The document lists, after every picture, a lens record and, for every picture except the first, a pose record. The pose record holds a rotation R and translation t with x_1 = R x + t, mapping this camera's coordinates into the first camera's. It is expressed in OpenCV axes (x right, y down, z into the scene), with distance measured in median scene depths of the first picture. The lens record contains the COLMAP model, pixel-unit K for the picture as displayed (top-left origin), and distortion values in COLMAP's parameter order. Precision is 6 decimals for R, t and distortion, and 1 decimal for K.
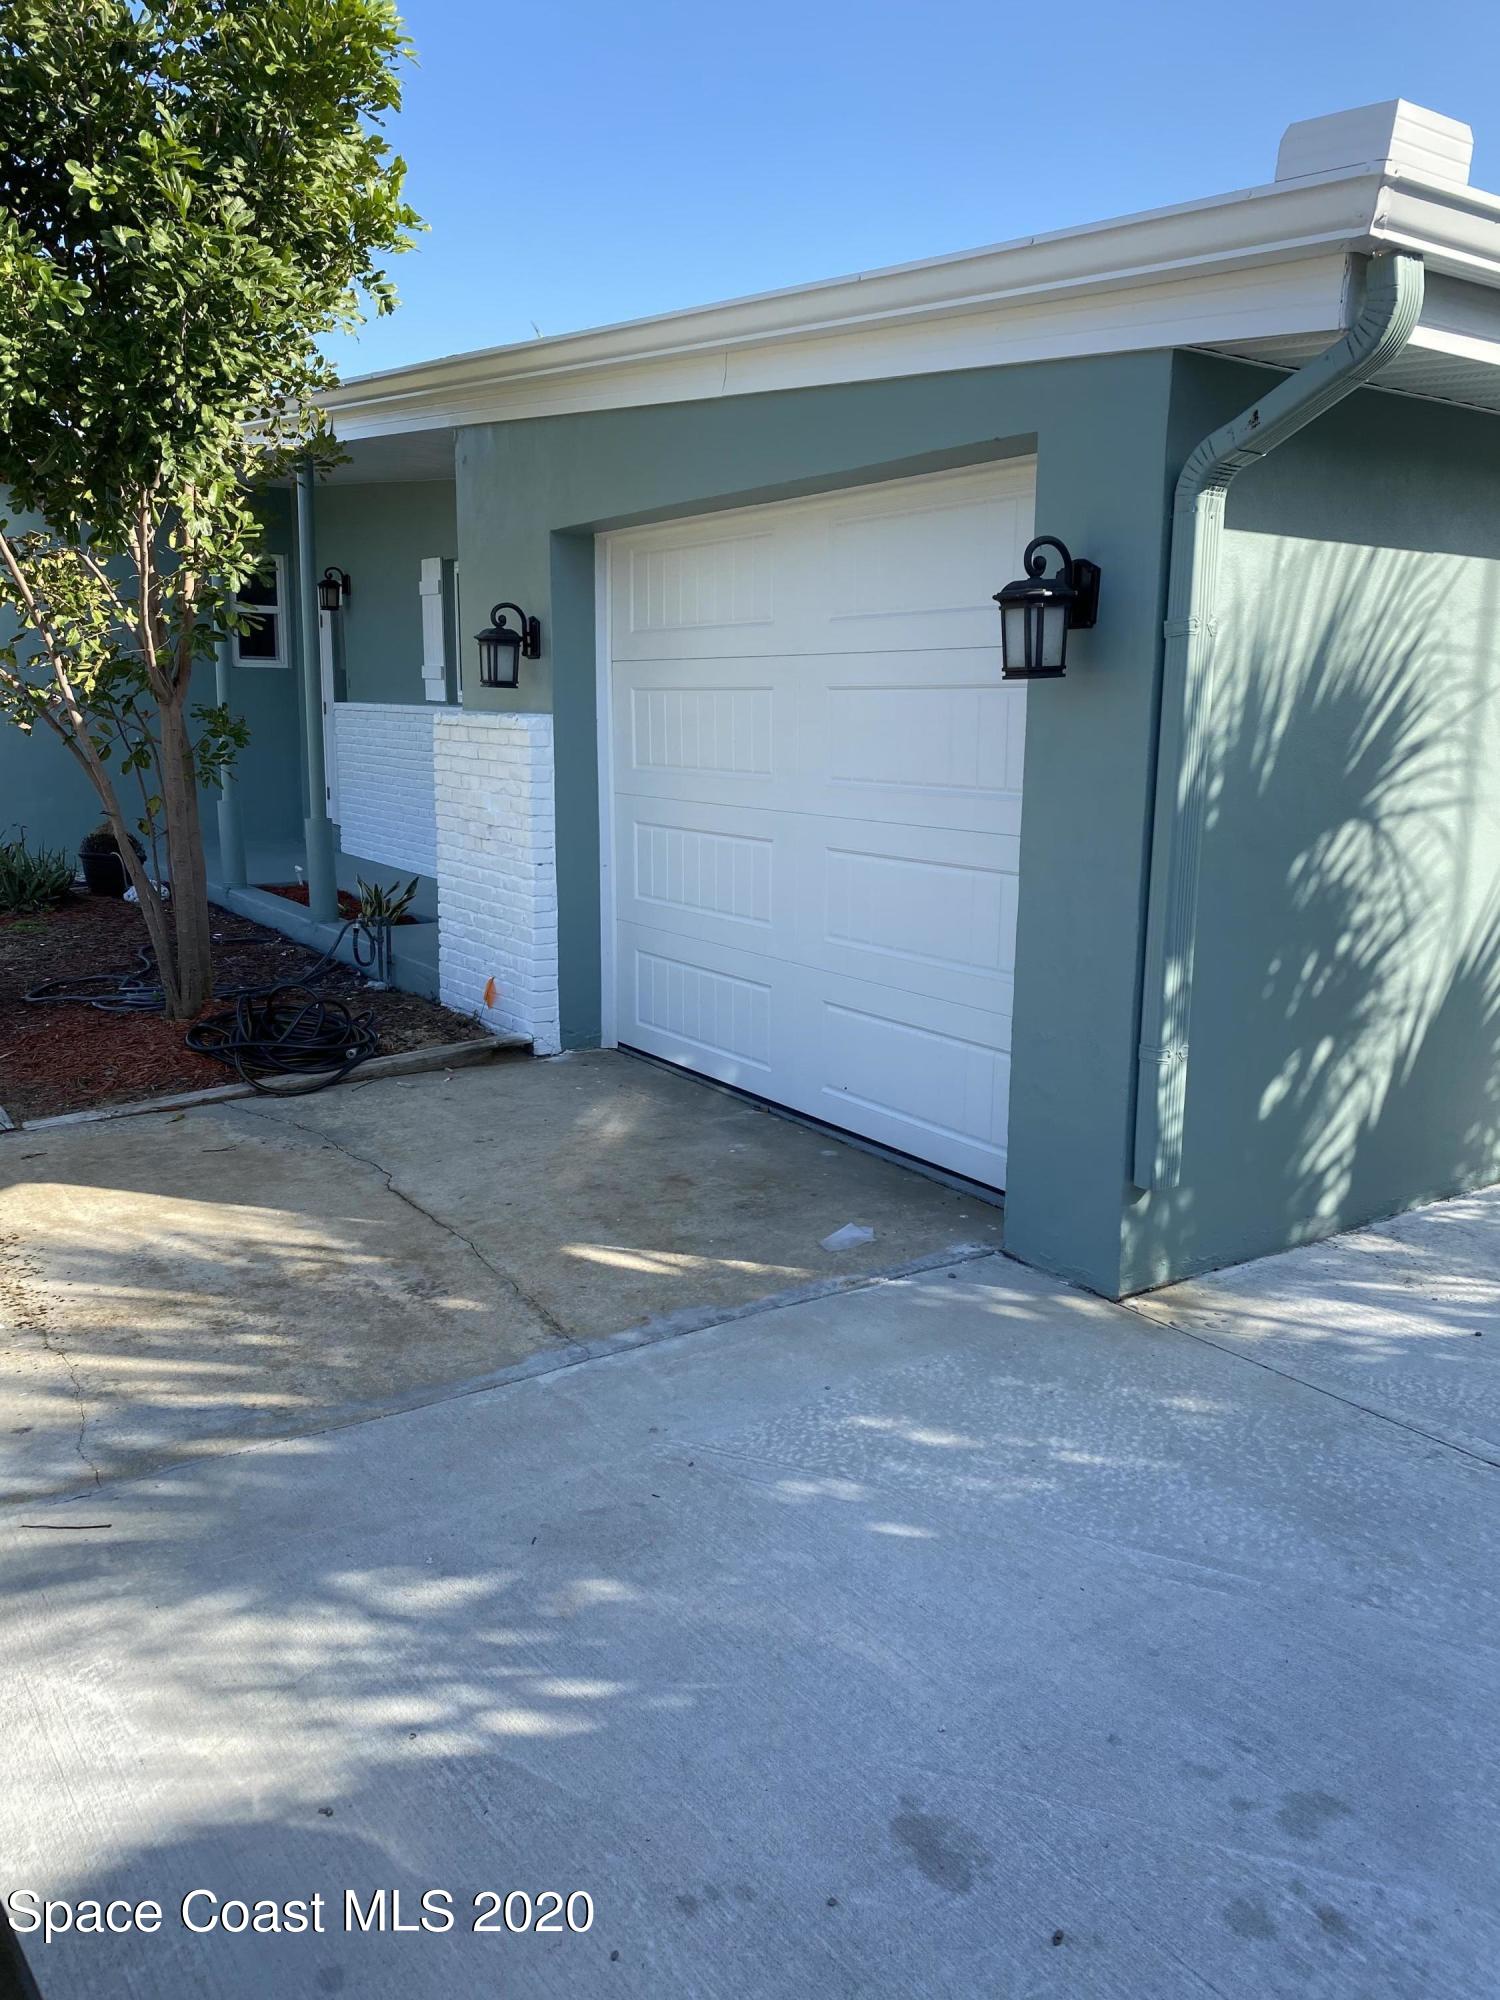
lens RADIAL K [[1533.7, 0, 765.0], [0, 1533.7, 992.9], [0, 0, 1]] dist [0.006340, -0.009080]
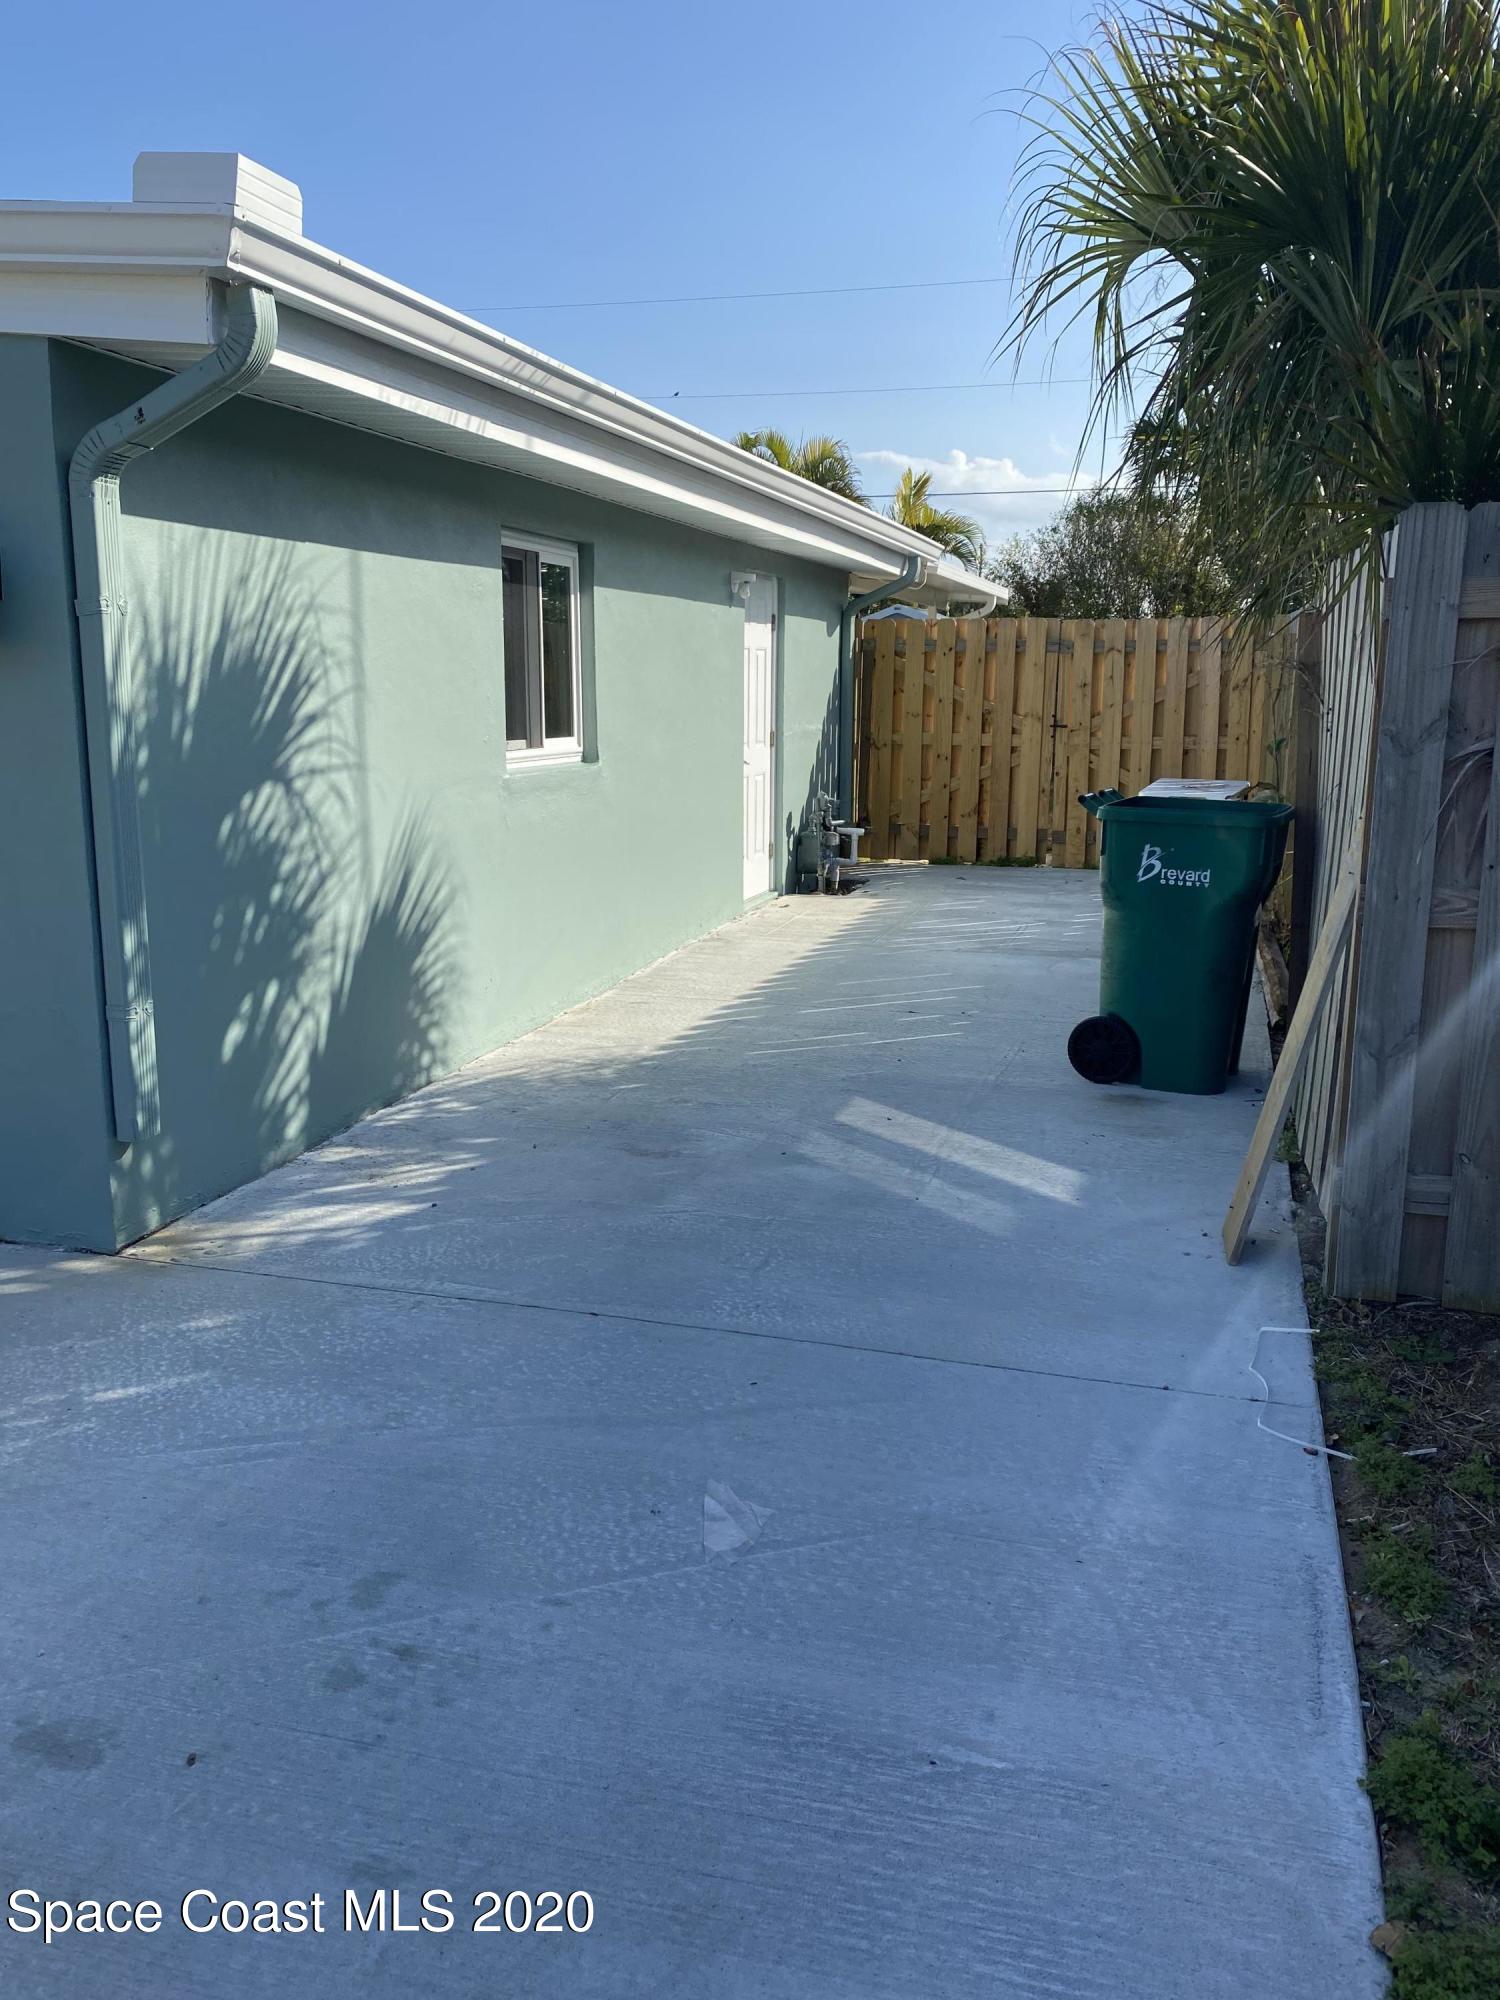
lens RADIAL K [[1533.7, 0, 750.0], [0, 1533.7, 994.6], [0, 0, 1]] dist [0.006340, -0.009080]
pose [[0.772457, -0.130687, 0.621475, -0.070679], [0.116769, 0.991141, 0.063285, 0.011835], [-0.624240, 0.023684, 0.780874, -0.098402]]
